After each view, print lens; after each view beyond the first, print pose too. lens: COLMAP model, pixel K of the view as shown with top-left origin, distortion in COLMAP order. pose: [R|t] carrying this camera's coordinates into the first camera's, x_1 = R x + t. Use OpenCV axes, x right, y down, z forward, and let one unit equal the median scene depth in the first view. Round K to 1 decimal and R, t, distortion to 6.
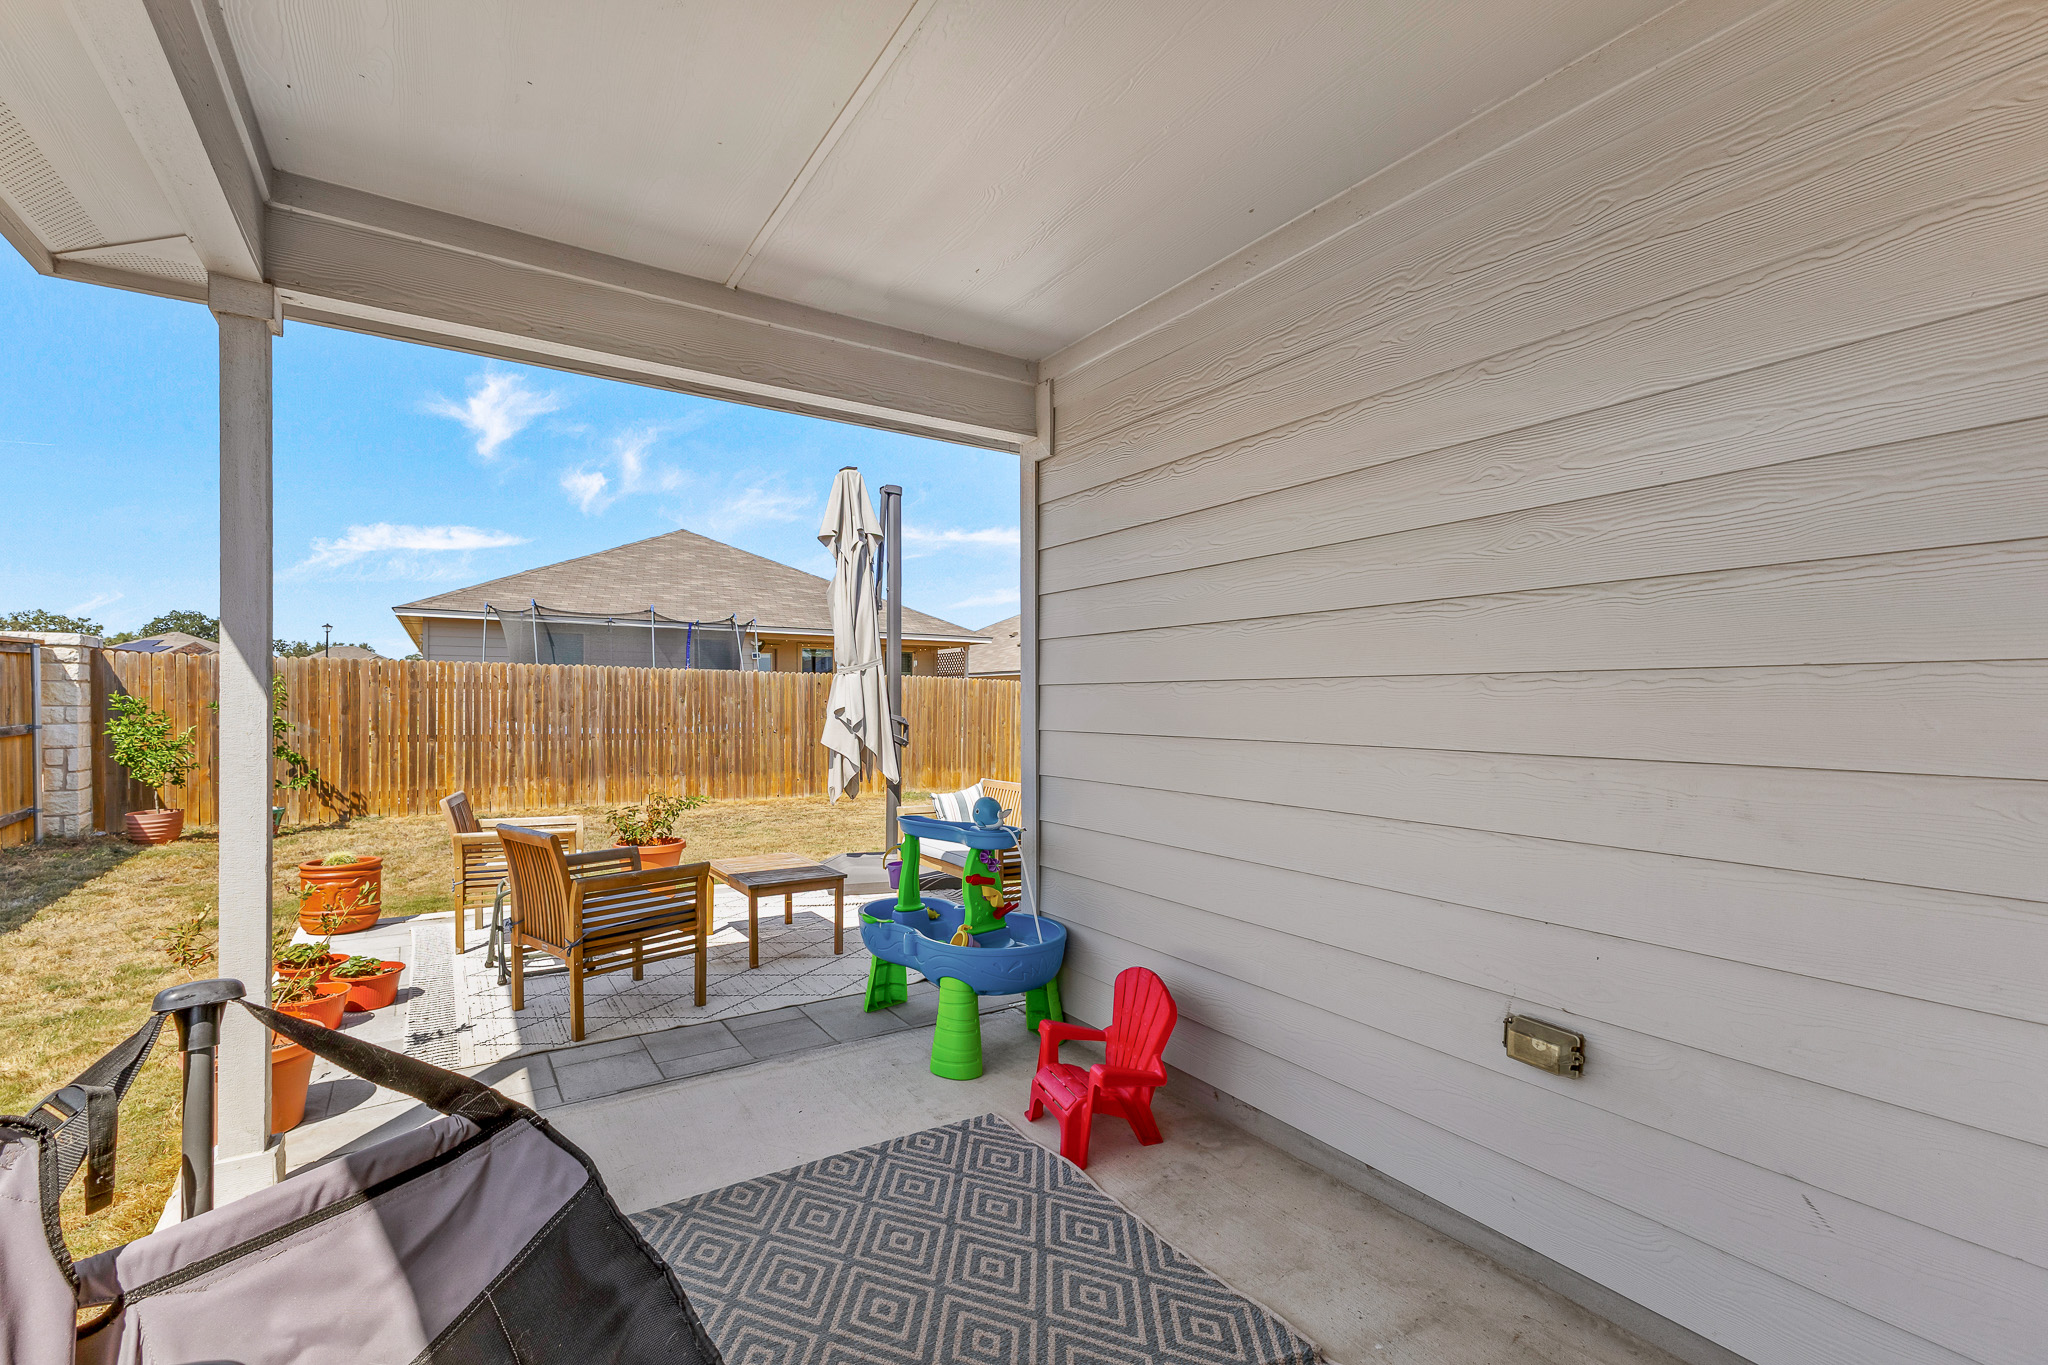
lens RADIAL K [[913.0, 0, 1041.4], [0, 913.0, 677.6], [0, 0, 1]] dist [-0.002704, -0.003308]
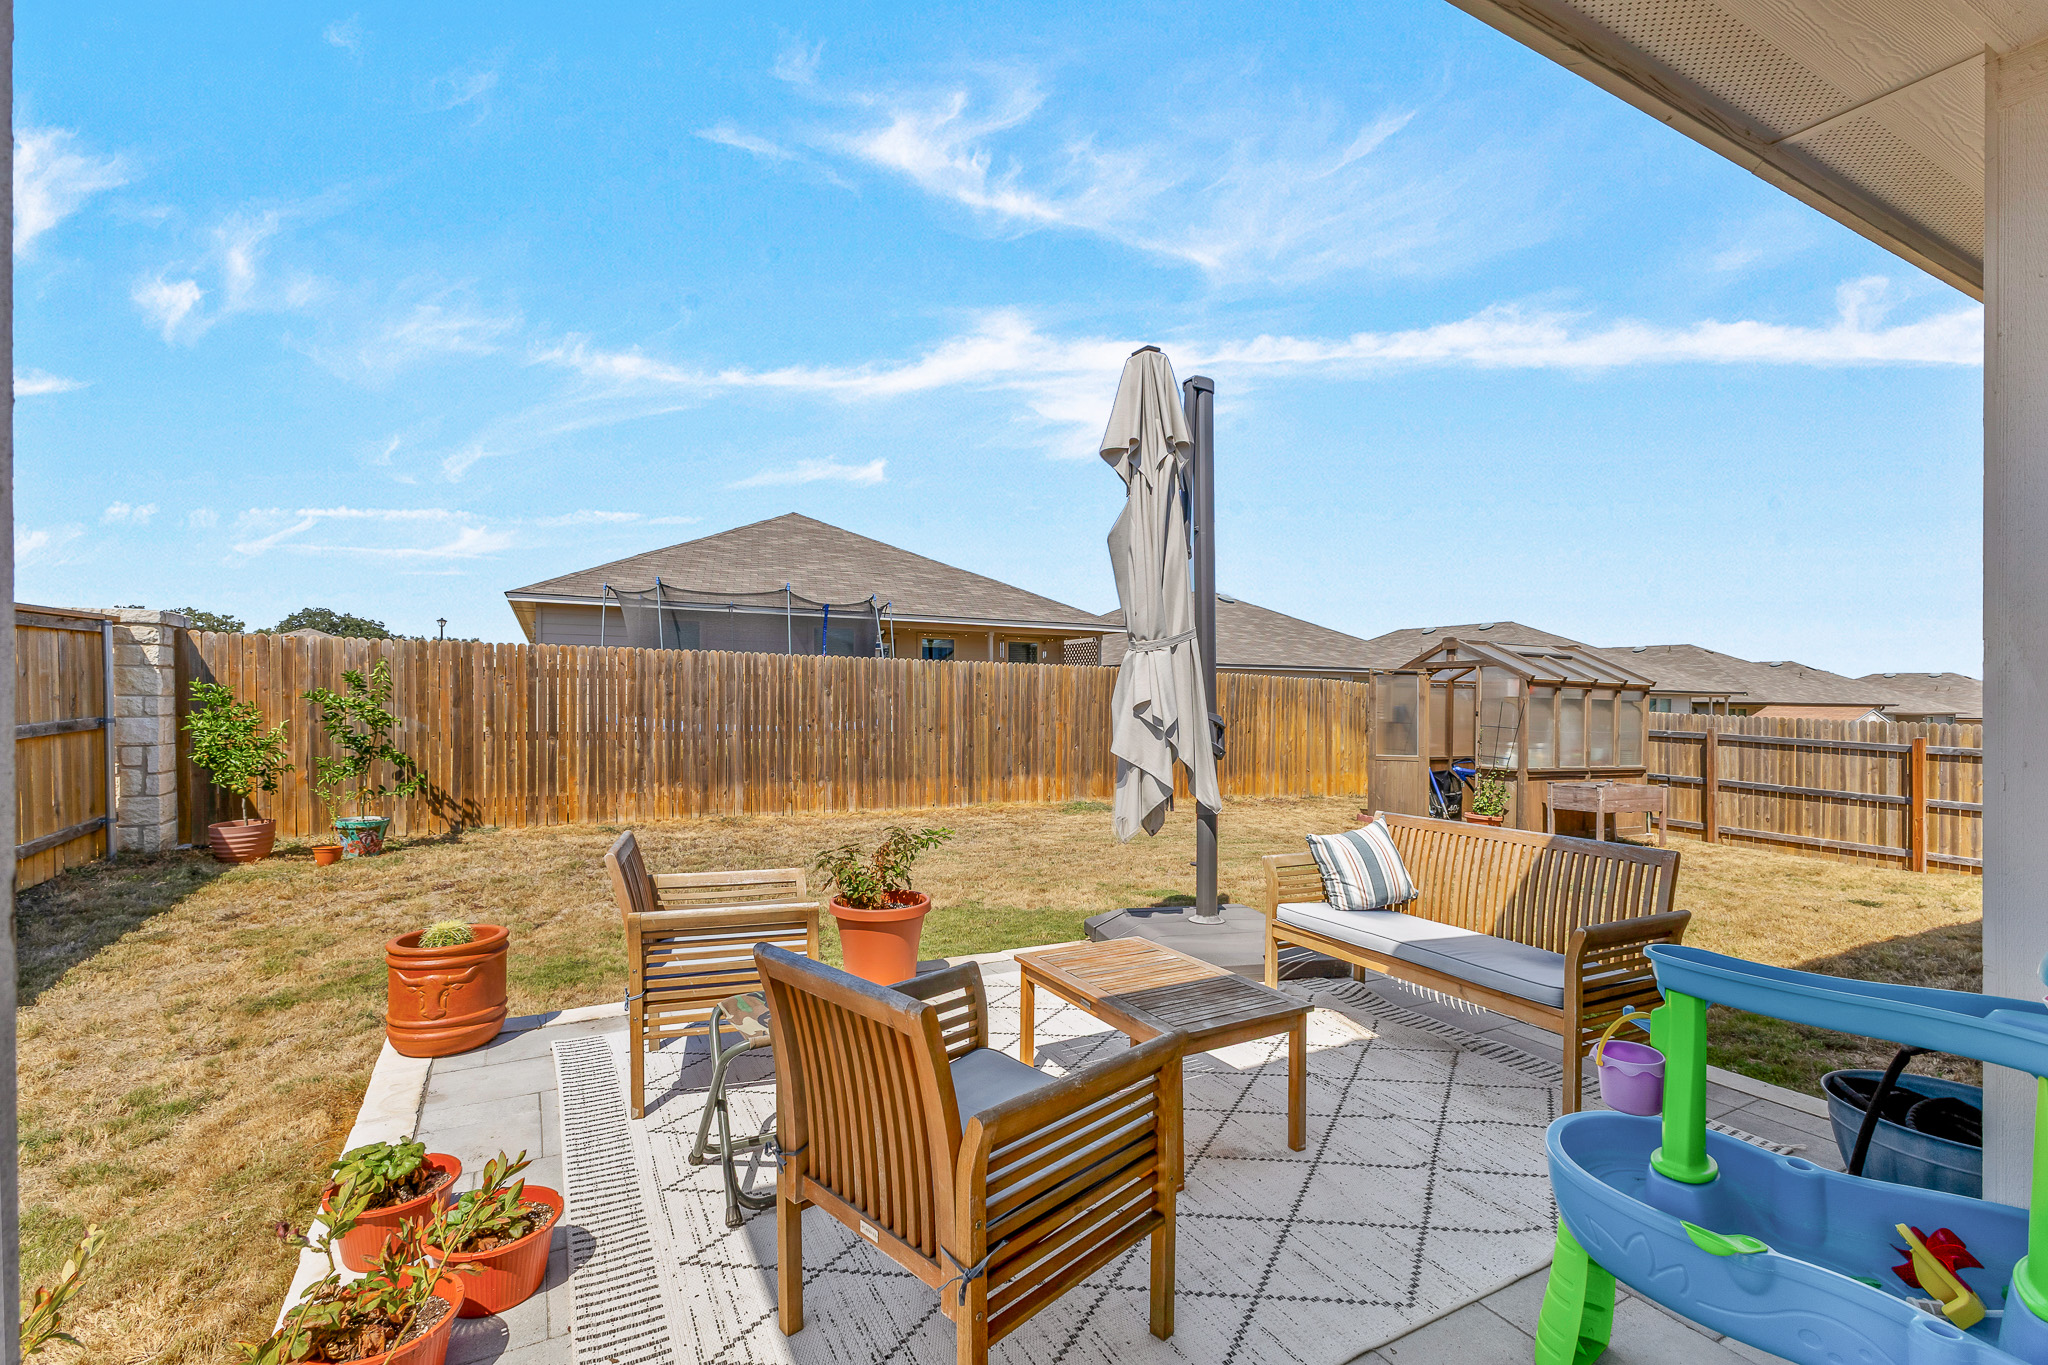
lens RADIAL K [[913.0, 0, 1024.9], [0, 913.0, 678.4], [0, 0, 1]] dist [-0.002704, -0.003308]
pose [[0.995295, 0.002202, -0.096868, -0.155737], [-0.001692, 0.999984, 0.005352, 0.008119], [0.096878, -0.005163, 0.995283, 0.205902]]
